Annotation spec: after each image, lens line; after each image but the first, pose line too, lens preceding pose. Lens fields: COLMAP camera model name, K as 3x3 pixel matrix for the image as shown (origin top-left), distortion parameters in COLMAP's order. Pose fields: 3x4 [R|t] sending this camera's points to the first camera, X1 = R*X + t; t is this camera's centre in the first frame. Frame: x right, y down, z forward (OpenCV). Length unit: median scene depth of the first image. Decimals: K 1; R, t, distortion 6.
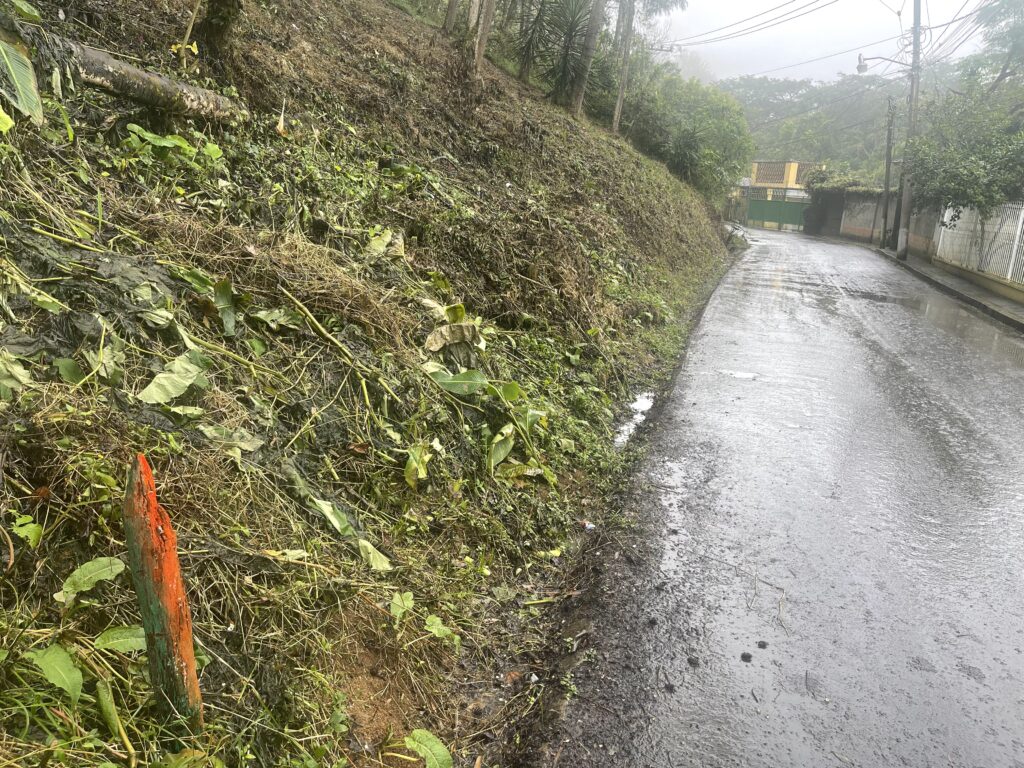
lens RADIAL K [[763.9, 0, 512.0], [0, 763.9, 384.0], [0, 0, 1]] dist [0.079054, -0.105963]
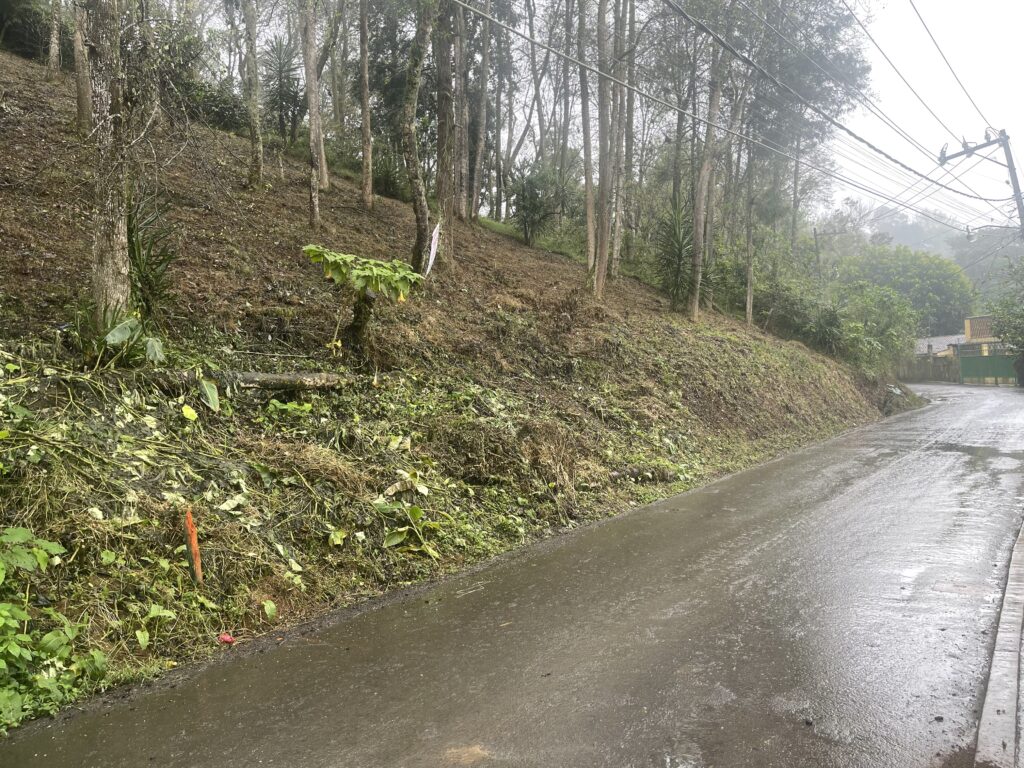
lens RADIAL K [[763.9, 0, 512.0], [0, 763.9, 384.0], [0, 0, 1]] dist [0.079054, -0.105963]
pose [[0.944964, -0.113820, -0.306736, 0.957017], [0.035506, 0.967675, -0.249690, 0.211460], [0.325241, 0.225057, 0.918459, -0.897109]]
